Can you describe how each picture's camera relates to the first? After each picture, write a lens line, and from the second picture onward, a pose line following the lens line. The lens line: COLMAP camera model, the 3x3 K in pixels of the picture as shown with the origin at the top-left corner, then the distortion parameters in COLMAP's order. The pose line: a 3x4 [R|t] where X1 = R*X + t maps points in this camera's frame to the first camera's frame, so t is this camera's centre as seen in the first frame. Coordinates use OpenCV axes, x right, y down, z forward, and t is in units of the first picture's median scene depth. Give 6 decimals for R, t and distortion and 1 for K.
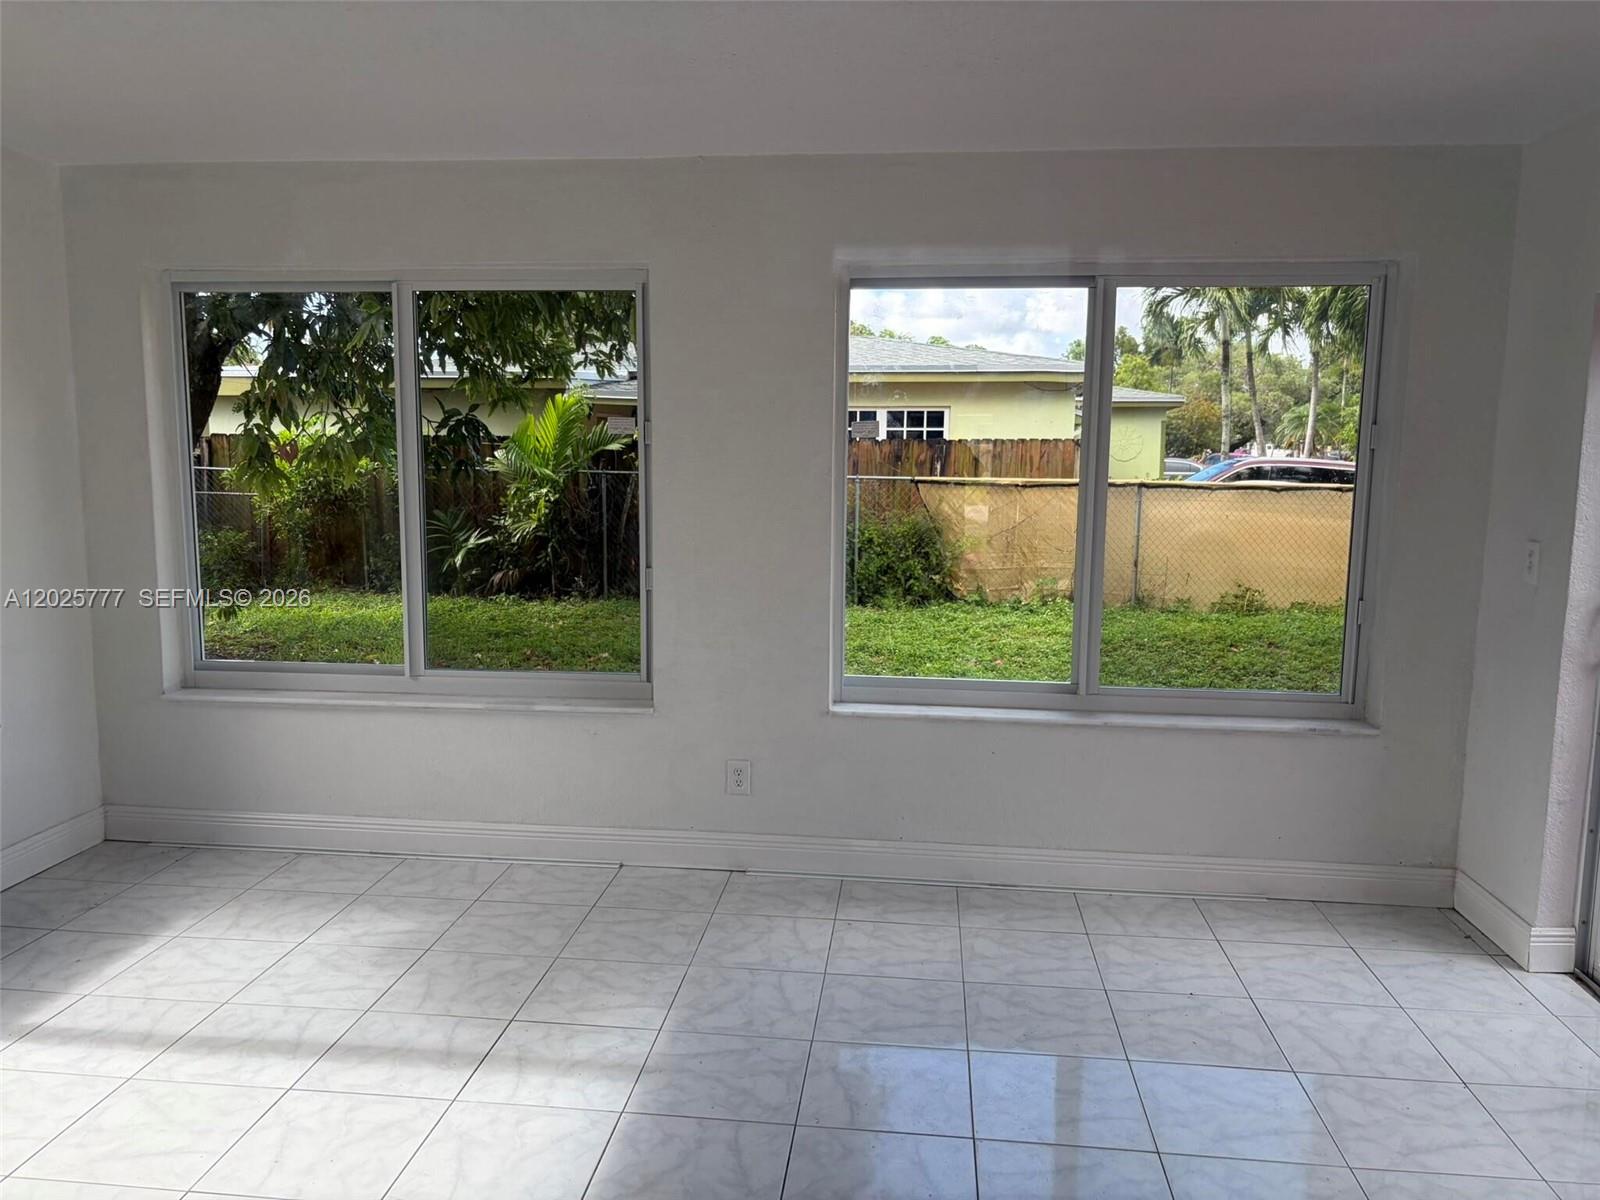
lens RADIAL K [[1211.0, 0, 797.2], [0, 1211.0, 598.0], [0, 0, 1]] dist [-0.009858, -0.003544]
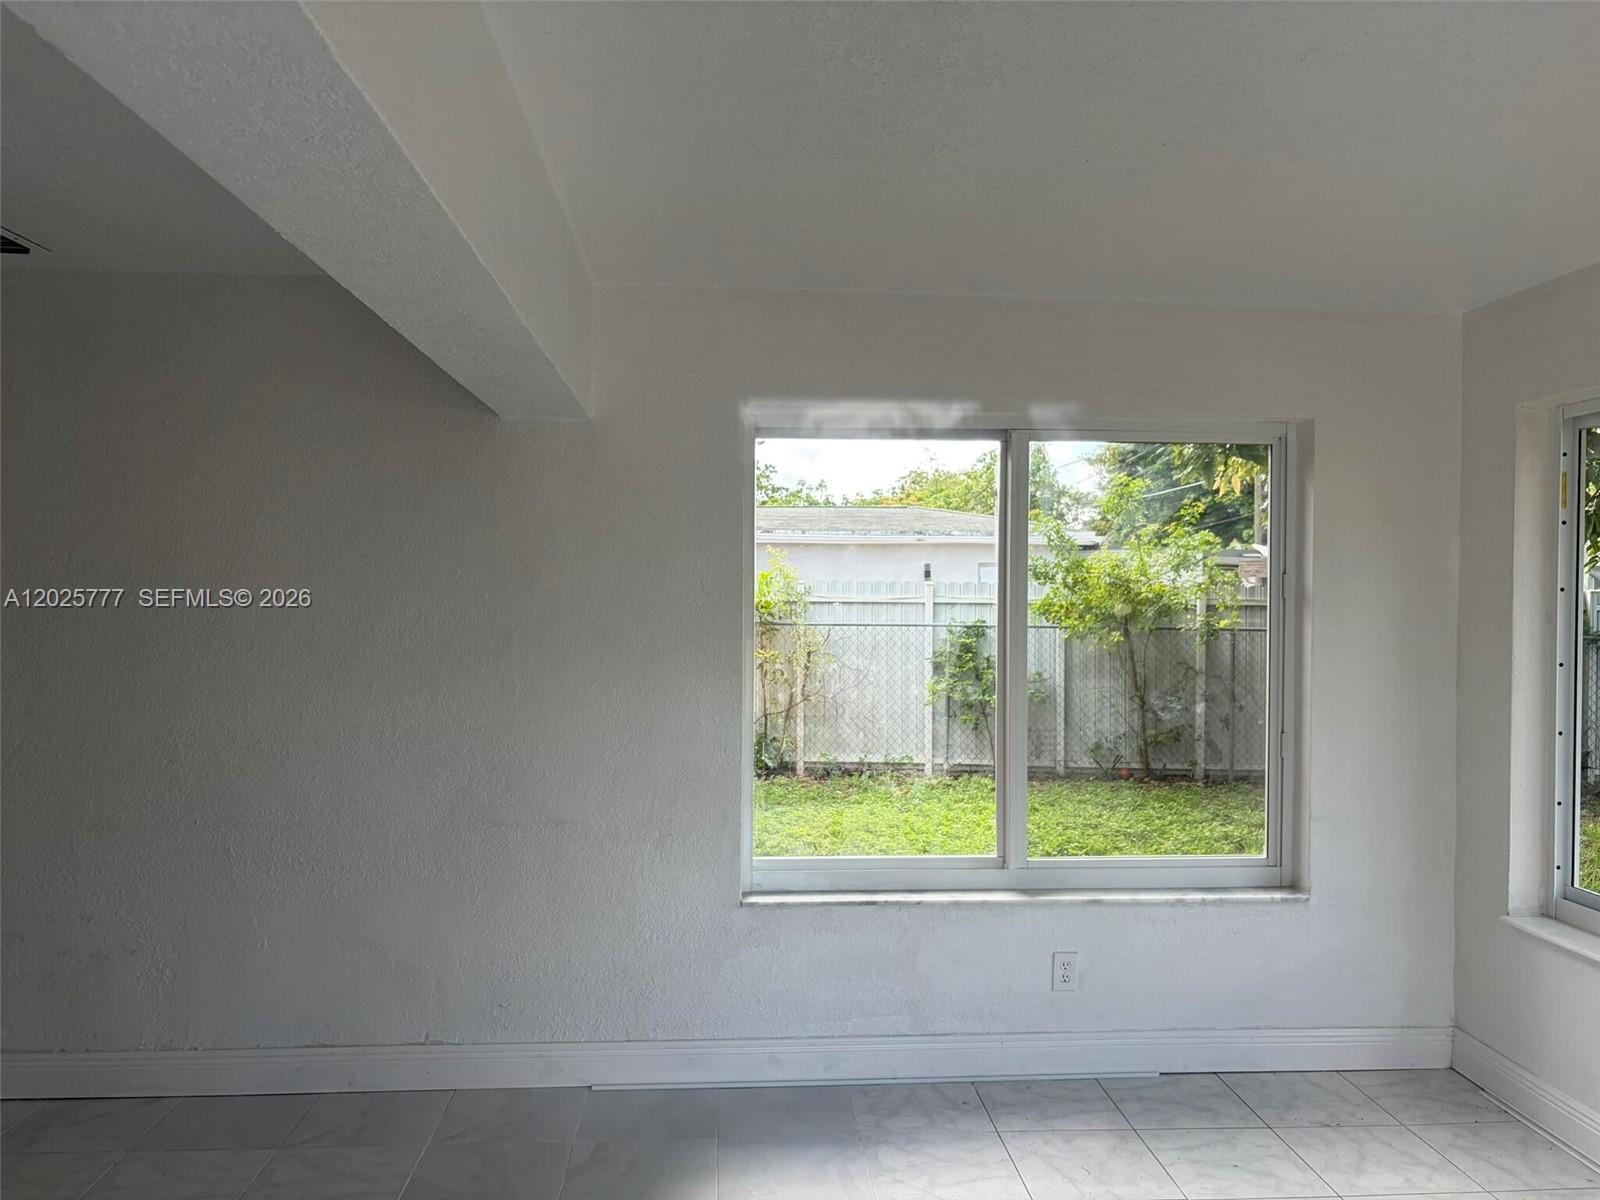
lens RADIAL K [[1211.0, 0, 798.1], [0, 1211.0, 602.6], [0, 0, 1]] dist [-0.009858, -0.003544]
pose [[0.167994, 0.000175, -0.985788, 0.203197], [-0.140744, 0.989760, -0.023809, -0.044026], [0.975689, 0.142744, 0.166298, 0.366492]]
